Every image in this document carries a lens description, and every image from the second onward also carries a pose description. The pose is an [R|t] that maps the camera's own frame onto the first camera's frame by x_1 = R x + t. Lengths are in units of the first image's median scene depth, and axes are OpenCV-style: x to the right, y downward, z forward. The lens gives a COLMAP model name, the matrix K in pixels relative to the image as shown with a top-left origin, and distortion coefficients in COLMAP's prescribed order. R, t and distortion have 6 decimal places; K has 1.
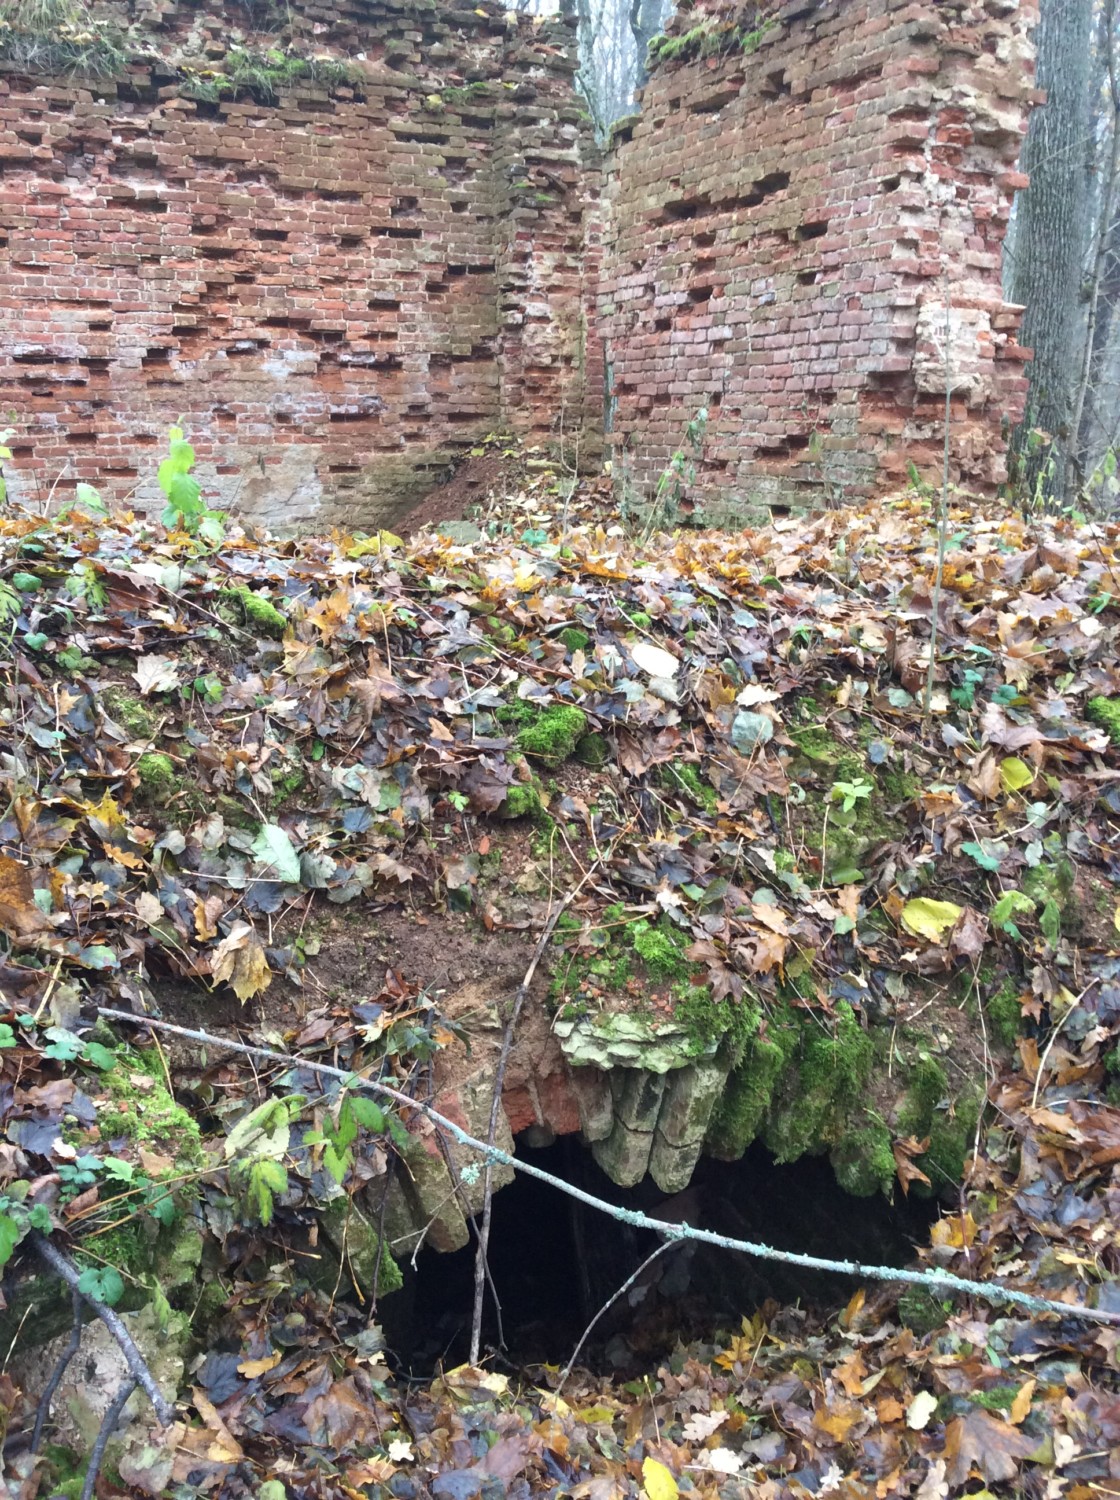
lens RADIAL K [[1345.2, 0, 553.7], [0, 1345.2, 753.6], [0, 0, 1]] dist [0.132338, -0.247586]
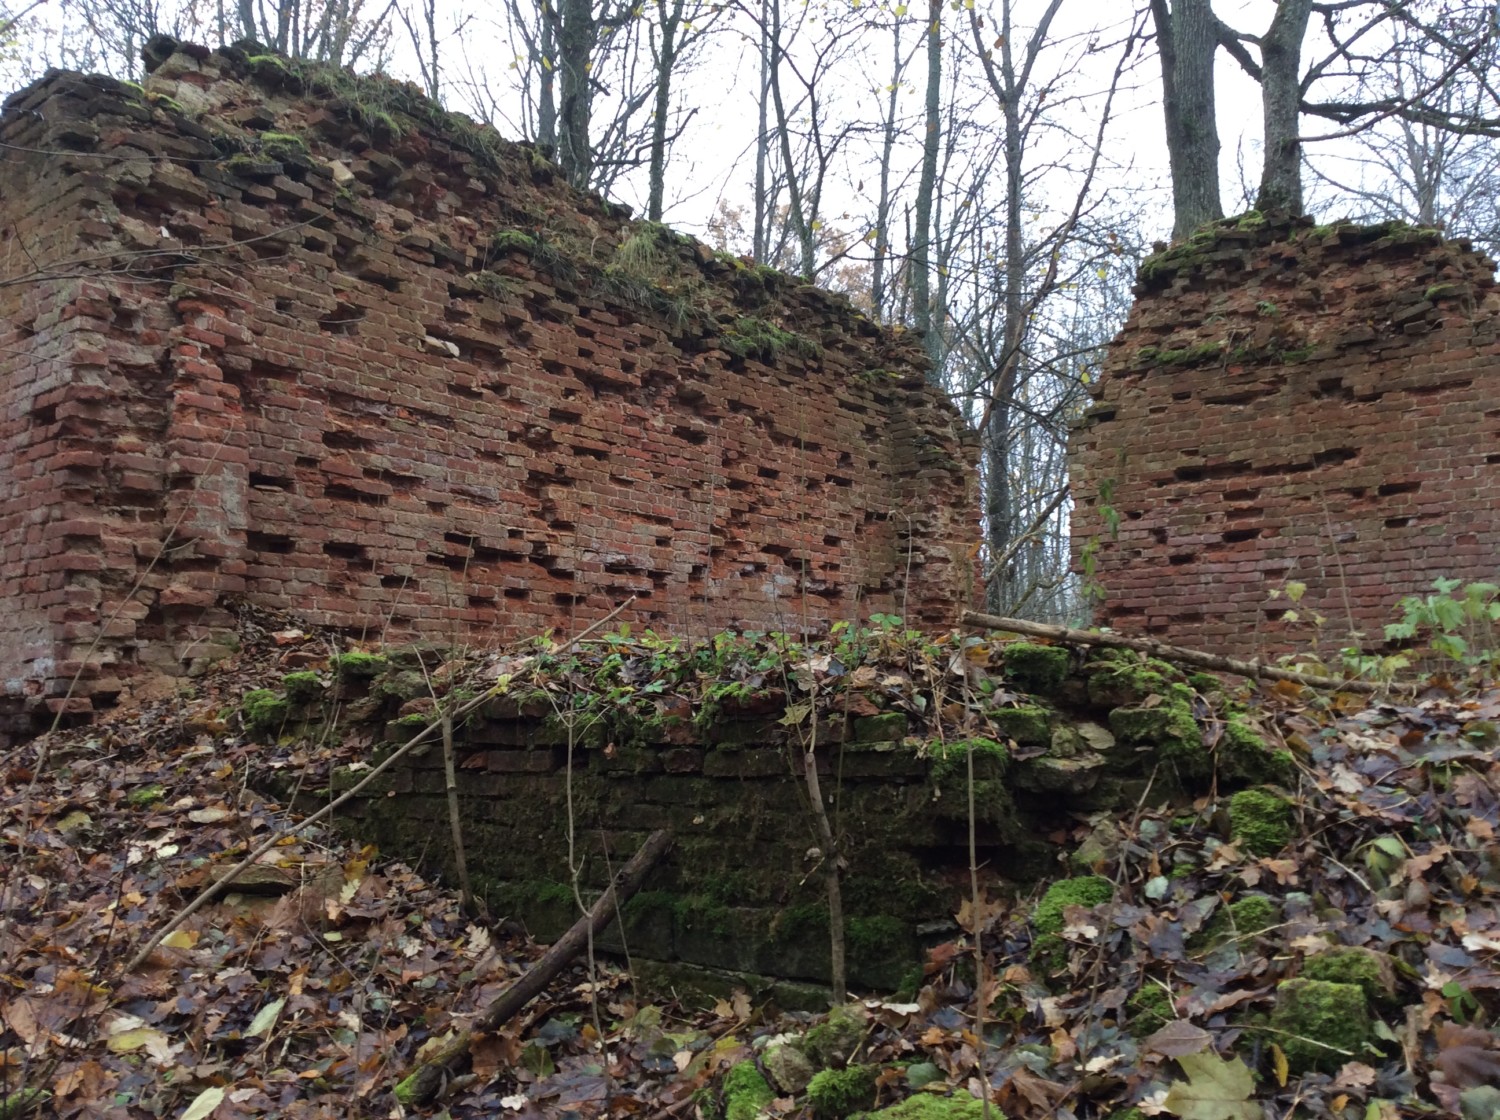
lens RADIAL K [[1345.2, 0, 750.0], [0, 1345.2, 560.0], [0, 0, 1]] dist [0.132338, -0.247586]
pose [[0.893032, 0.049779, 0.447231, -0.708058], [0.111381, 0.938485, -0.326864, 0.031455], [-0.435990, 0.341713, 0.832553, 0.148284]]
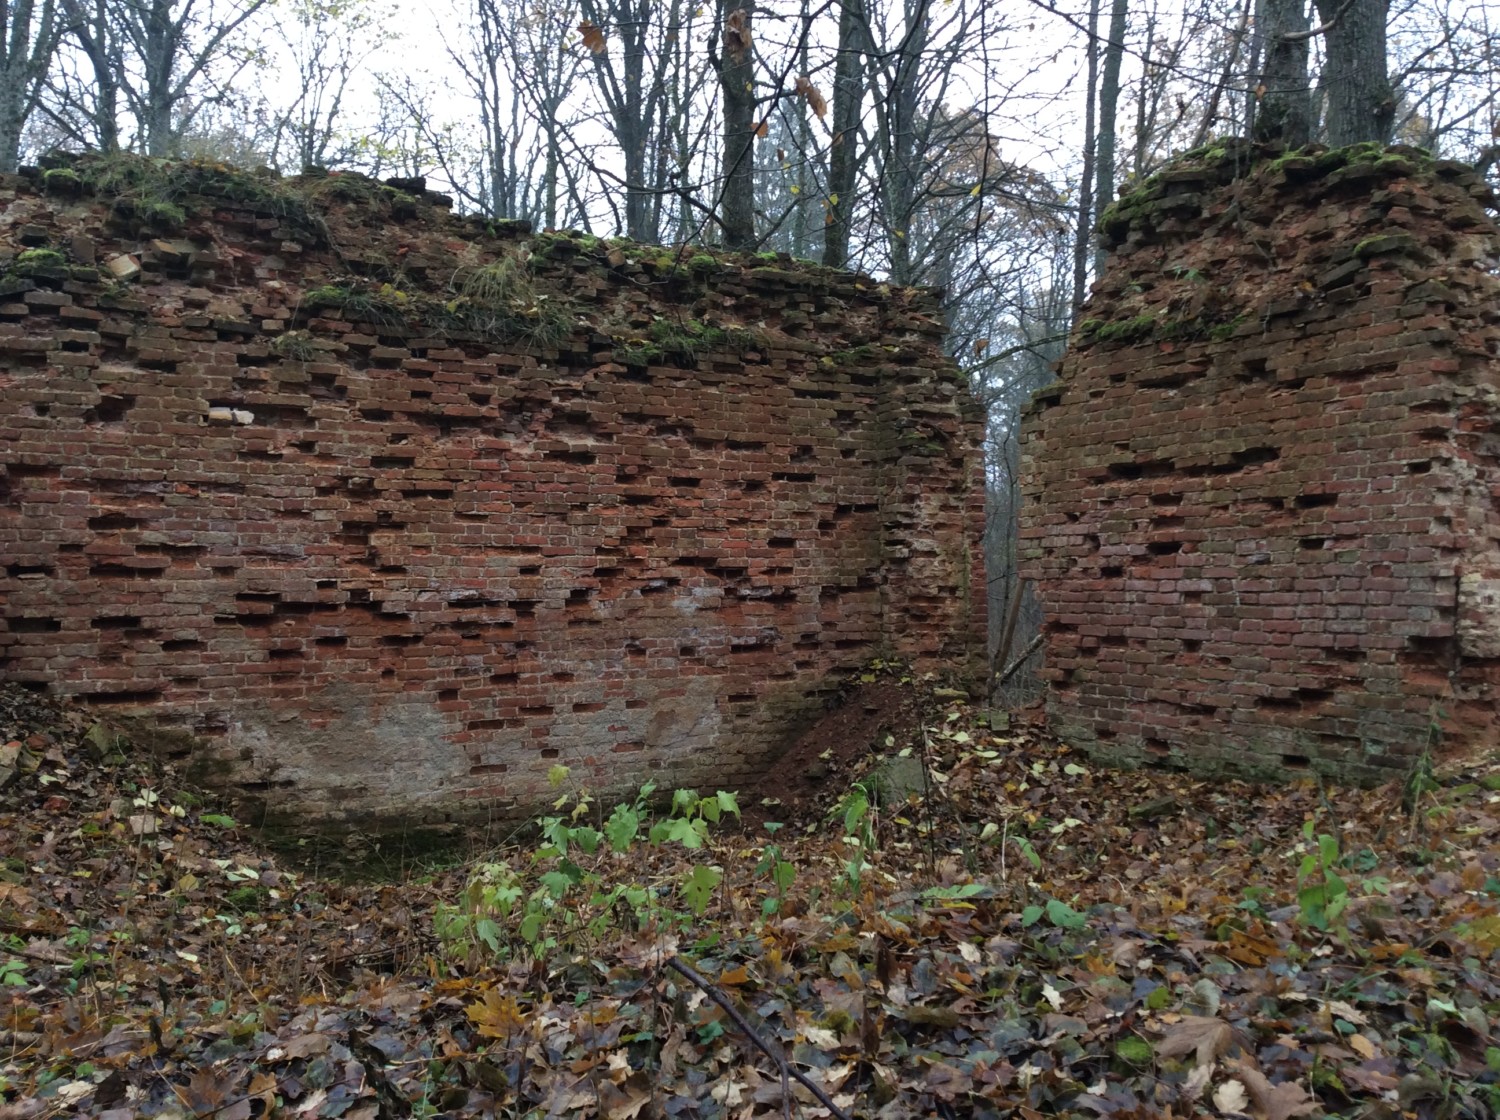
lens RADIAL K [[1345.2, 0, 750.0], [0, 1345.2, 560.0], [0, 0, 1]] dist [0.132338, -0.247586]
pose [[0.997065, -0.003907, 0.076464, -0.242122], [0.023423, 0.966379, -0.256052, -0.059086], [-0.072893, 0.257092, 0.963634, 0.021855]]
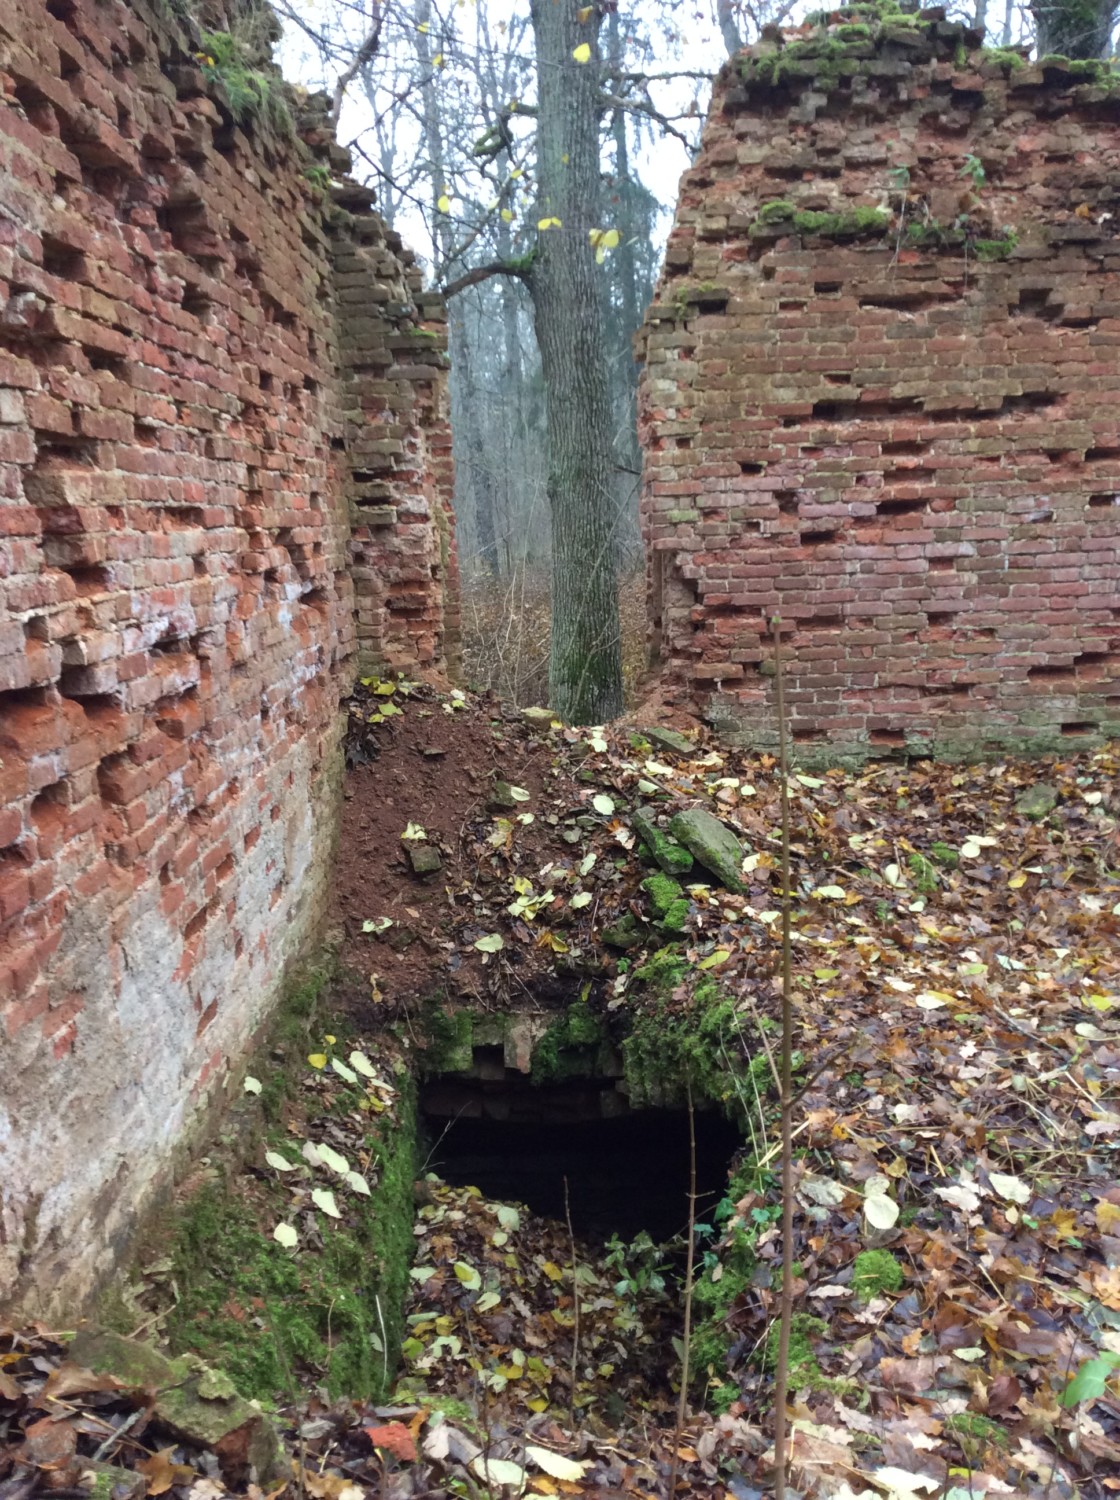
lens RADIAL K [[1334.6, 0, 540.1], [0, 1334.6, 754.4], [0, 0, 1]] dist [0.137854, -0.241595]
pose [[0.430715, -0.169436, 0.886440, -0.675203], [0.243374, 0.967636, 0.066702, -0.250832], [-0.869053, 0.187007, 0.458012, 0.703465]]
